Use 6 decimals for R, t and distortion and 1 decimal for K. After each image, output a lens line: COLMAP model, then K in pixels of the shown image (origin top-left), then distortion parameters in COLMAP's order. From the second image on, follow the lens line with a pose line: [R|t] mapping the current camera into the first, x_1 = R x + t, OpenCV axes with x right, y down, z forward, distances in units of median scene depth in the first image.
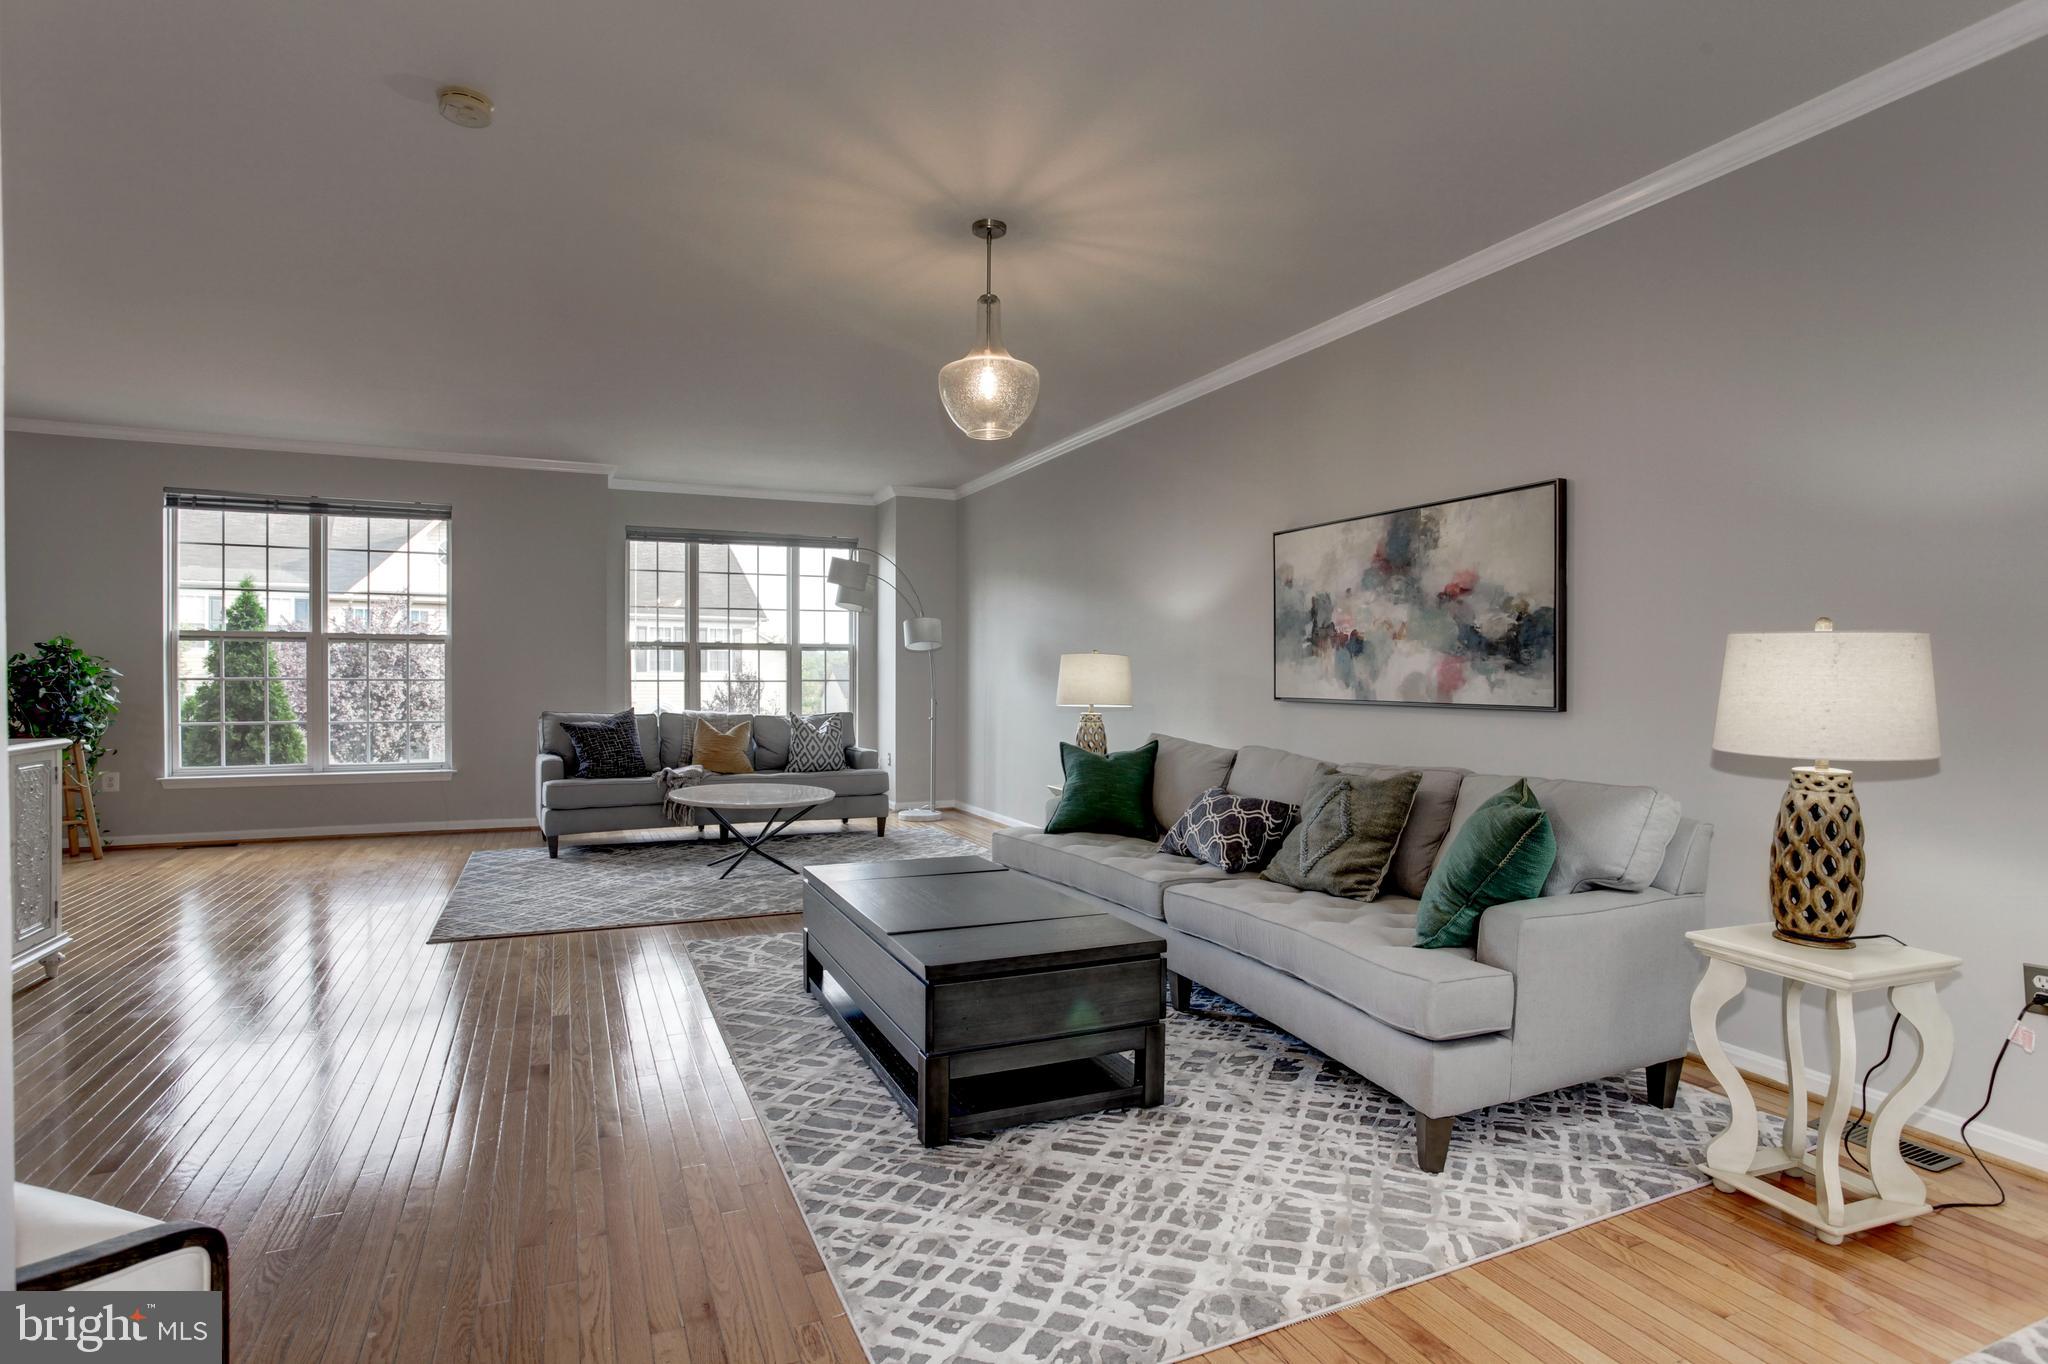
lens RADIAL K [[1037.9, 0, 1032.8], [0, 1037.9, 686.8], [0, 0, 1]] dist [-0.054165, 0.028120]
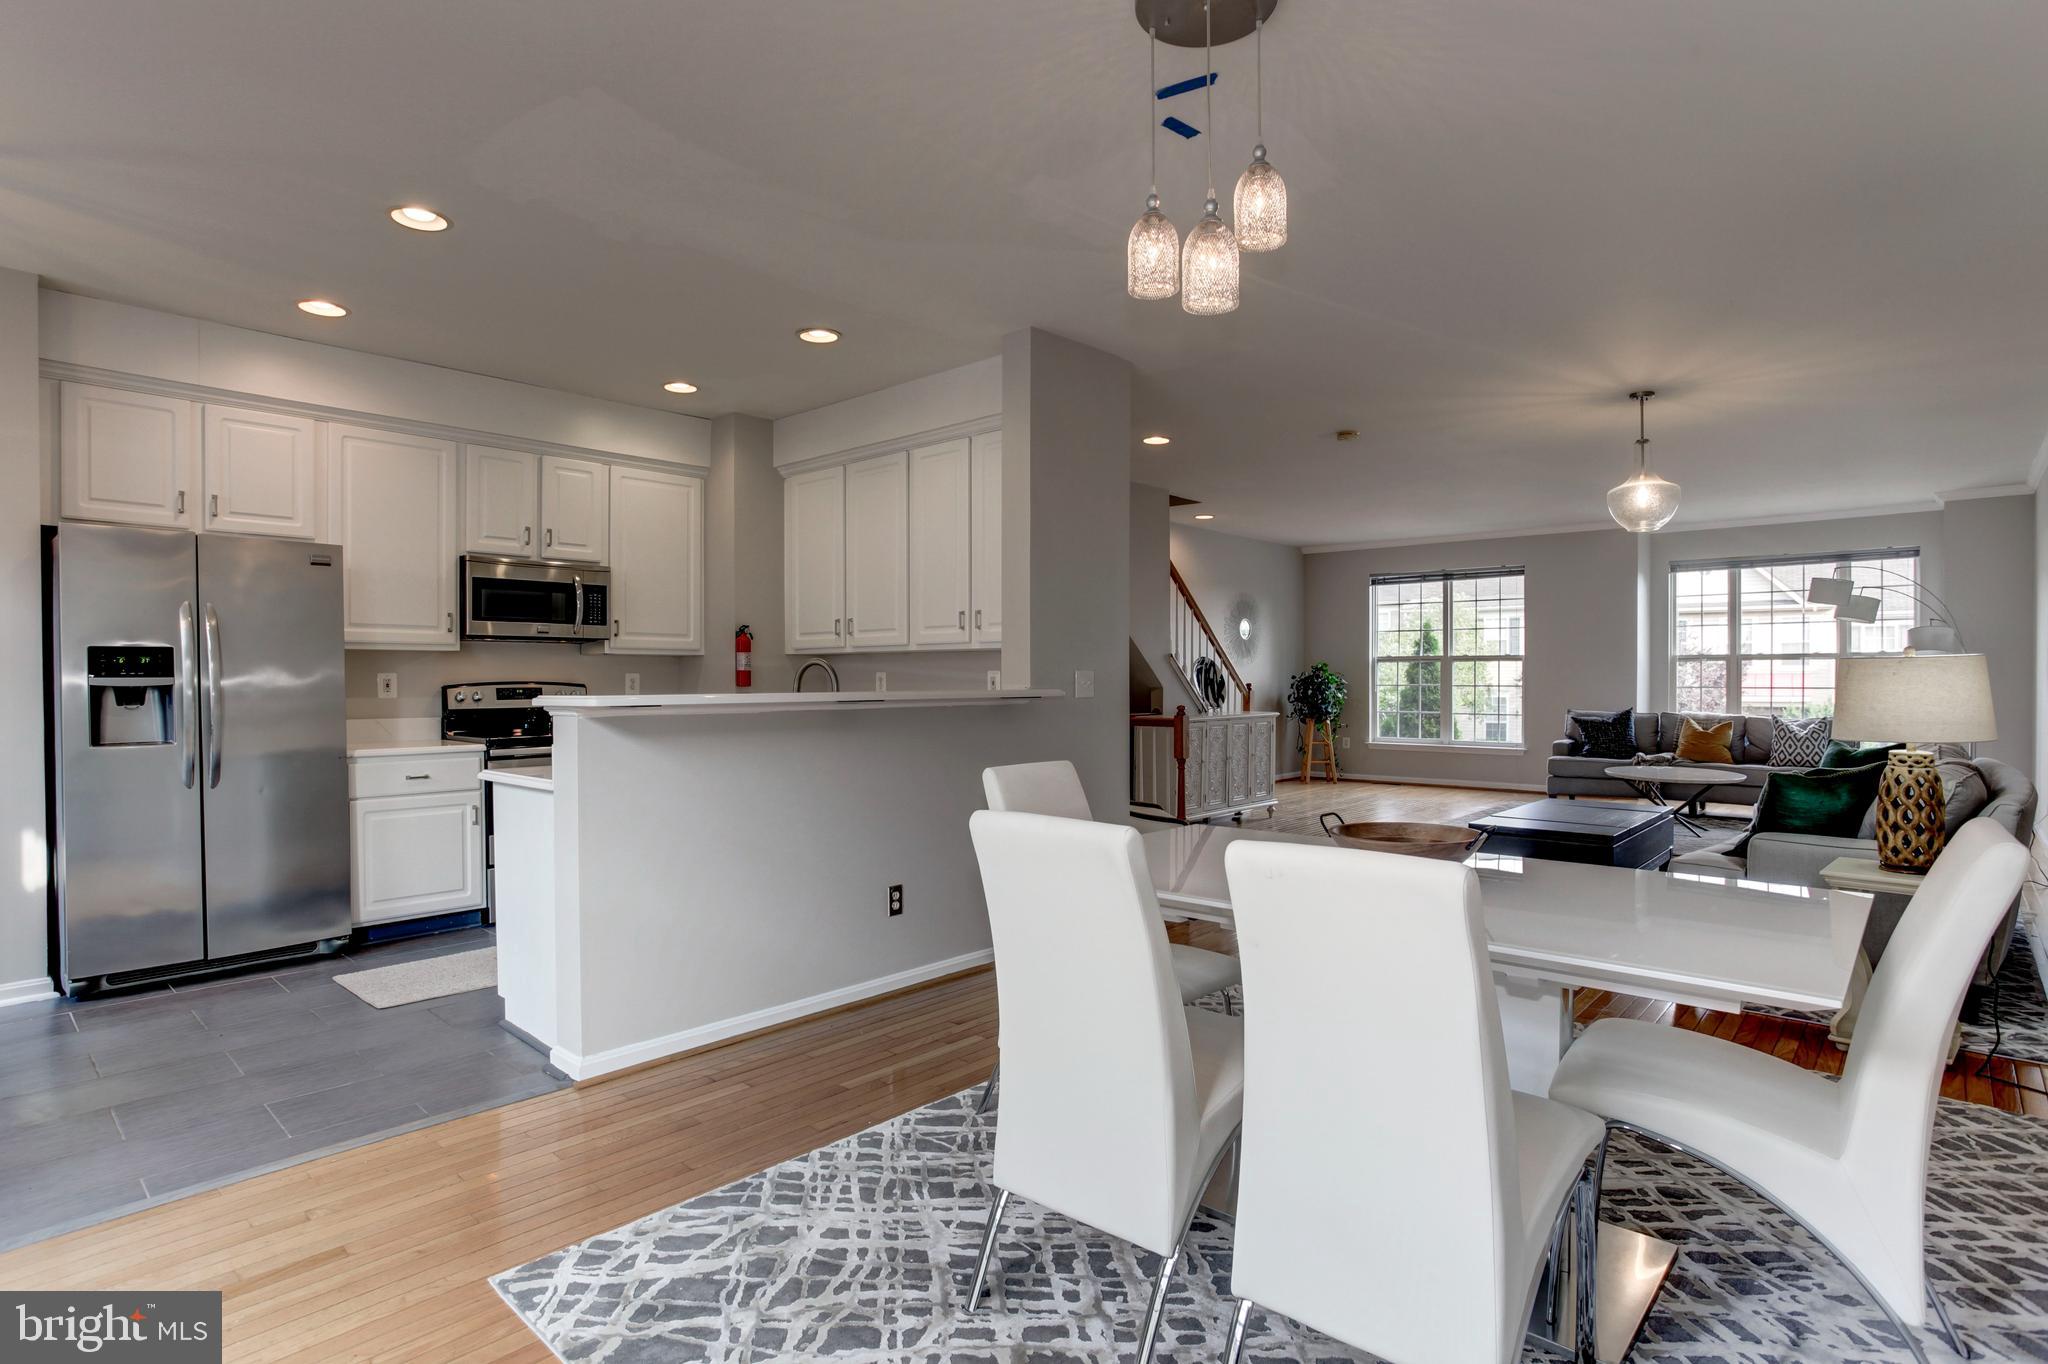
lens RADIAL K [[1037.9, 0, 1029.0], [0, 1037.9, 688.9], [0, 0, 1]] dist [-0.054165, 0.028120]
pose [[0.397621, 0.005644, -0.917532, 0.868322], [-0.008827, 0.999958, 0.002326, -0.000212], [0.917507, 0.007174, 0.397655, -0.388509]]
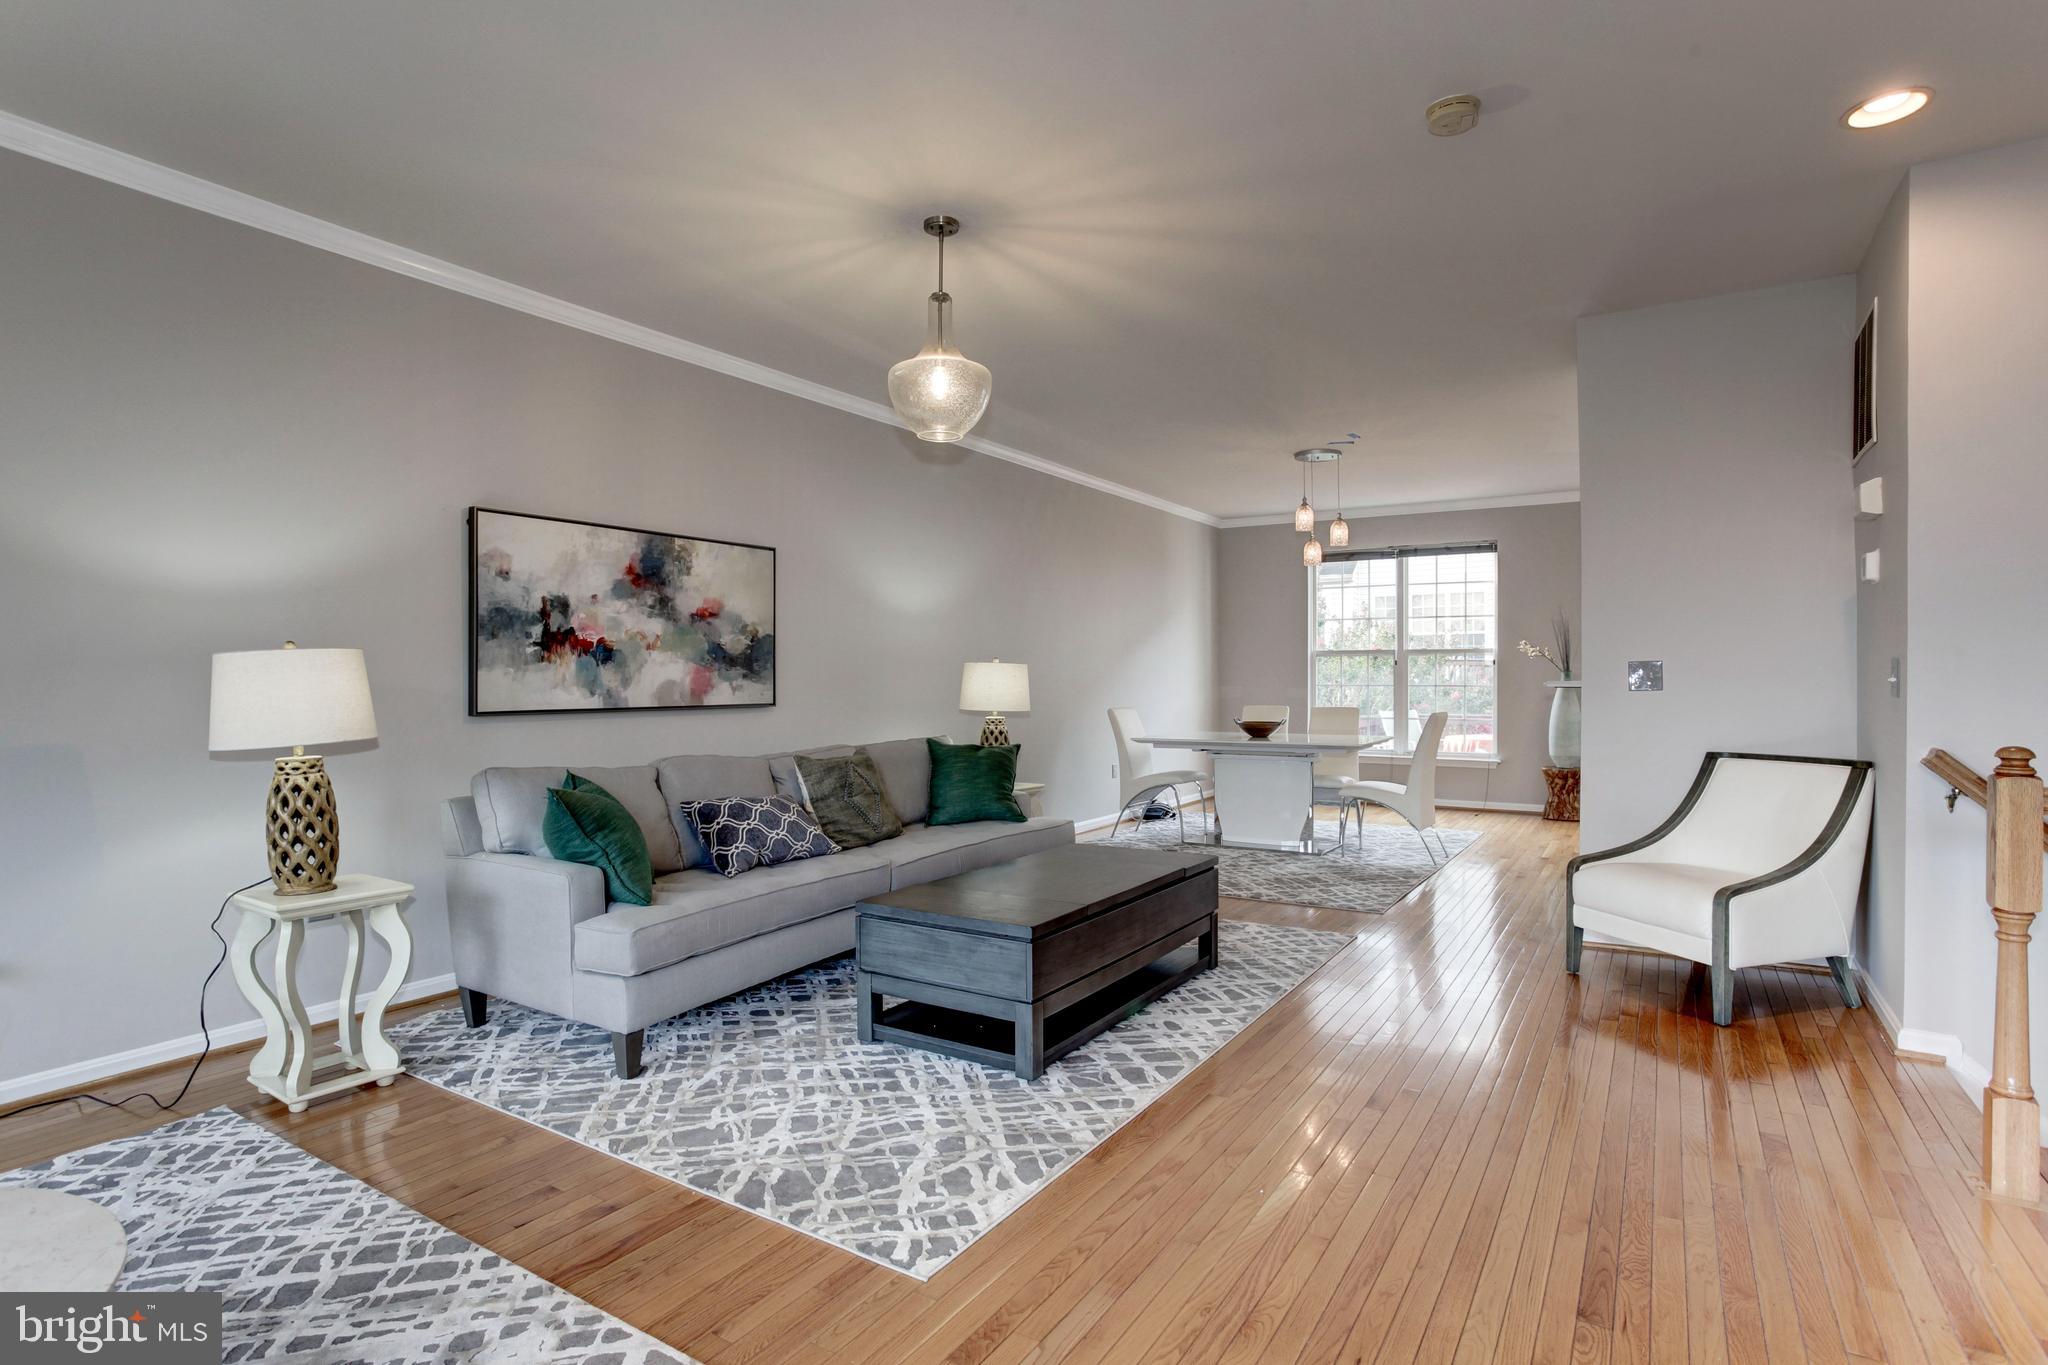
lens RADIAL K [[1037.9, 0, 1040.5], [0, 1037.9, 674.4], [0, 0, 1]] dist [-0.054165, 0.028120]
pose [[-0.560856, 0.004074, 0.827903, -0.788796], [0.014045, 0.999891, 0.004594, -0.019577], [-0.827794, 0.014205, -0.560852, 1.290540]]
